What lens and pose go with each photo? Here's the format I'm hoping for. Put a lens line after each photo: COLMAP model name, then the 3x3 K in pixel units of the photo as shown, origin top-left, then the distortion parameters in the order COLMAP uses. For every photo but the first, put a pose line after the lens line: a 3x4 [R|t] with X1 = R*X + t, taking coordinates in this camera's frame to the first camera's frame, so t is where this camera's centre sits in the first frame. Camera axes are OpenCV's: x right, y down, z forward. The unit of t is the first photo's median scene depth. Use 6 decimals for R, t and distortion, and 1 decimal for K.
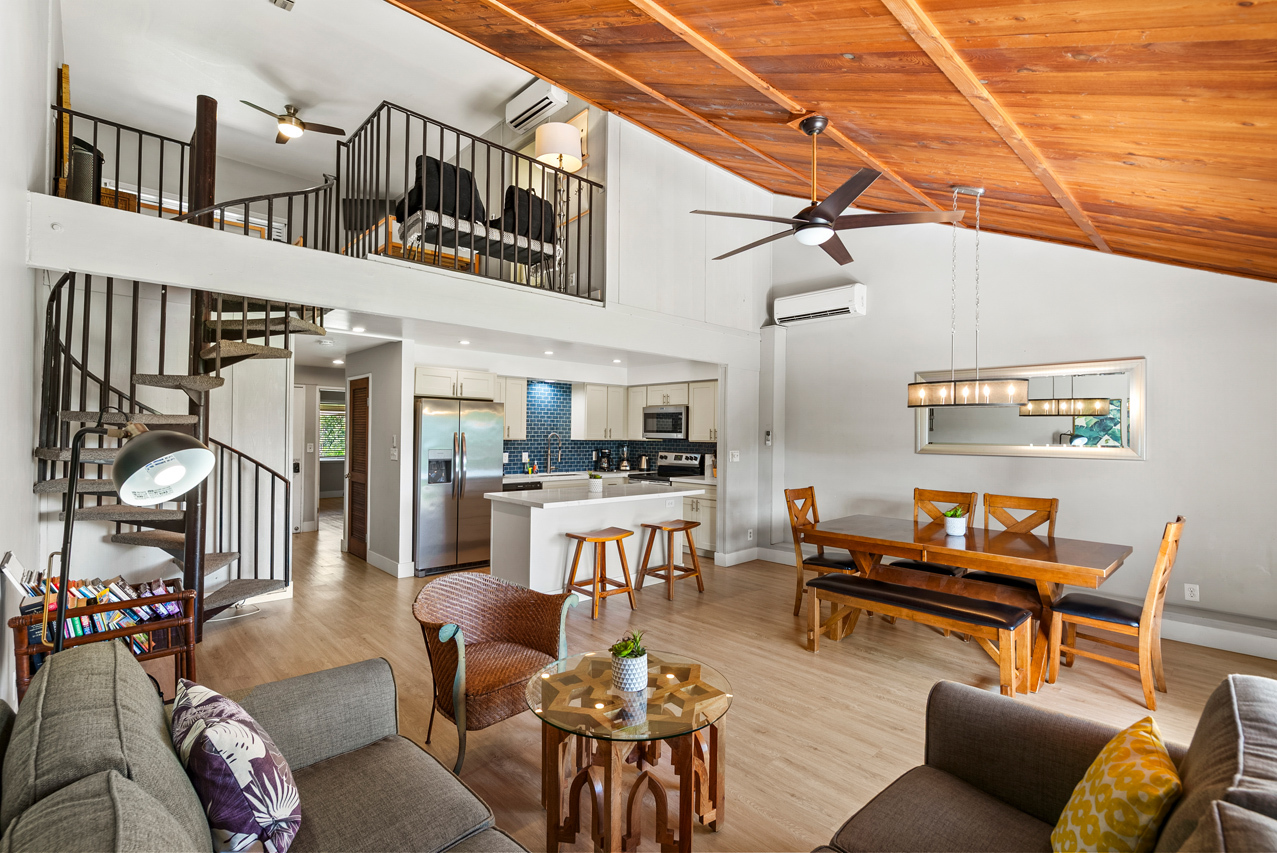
lens RADIAL K [[586.5, 0, 640.3], [0, 586.5, 428.8], [0, 0, 1]] dist [-0.016340, 0.000315]
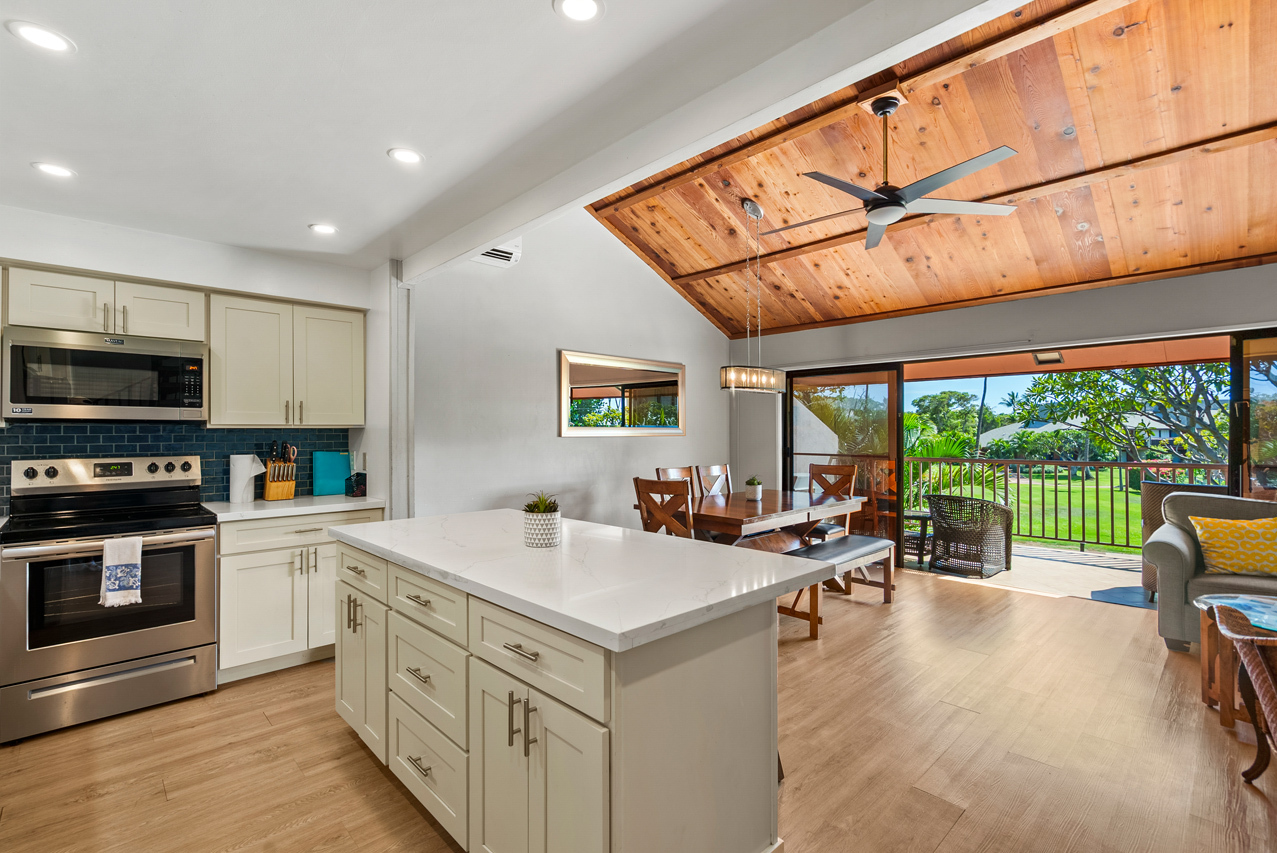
lens RADIAL K [[586.5, 0, 641.6], [0, 586.5, 423.8], [0, 0, 1]] dist [-0.016340, 0.000315]
pose [[-0.014623, -0.009009, 0.999852, -0.337791], [-0.018040, 0.999799, 0.008745, 0.008585], [-0.999730, -0.017910, -0.014783, 0.660492]]
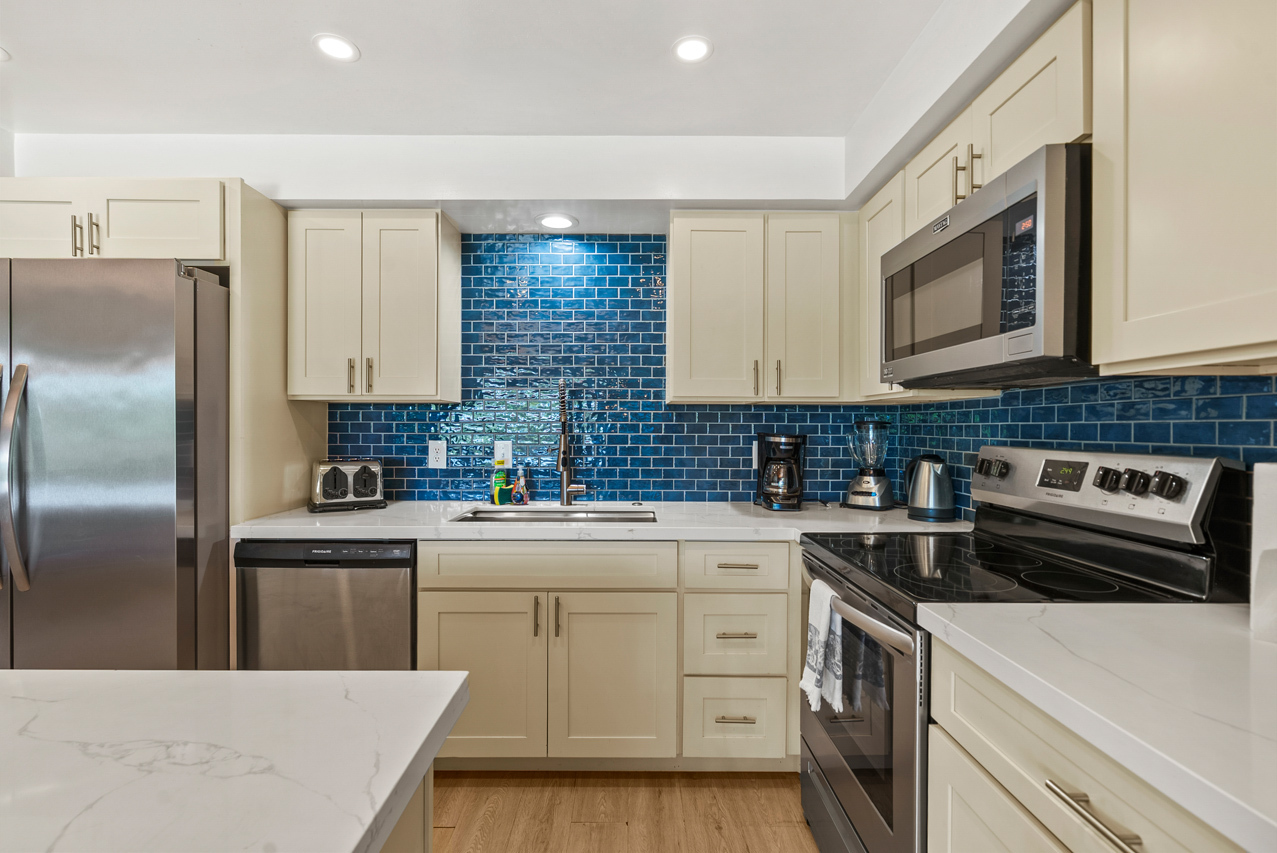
lens RADIAL K [[586.5, 0, 631.6], [0, 586.5, 426.2], [0, 0, 1]] dist [-0.016340, 0.000315]
pose [[0.731182, -0.006668, -0.682150, 0.093722], [0.007841, 0.999968, -0.001370, 0.032726], [0.682137, -0.004347, 0.731211, 0.774898]]
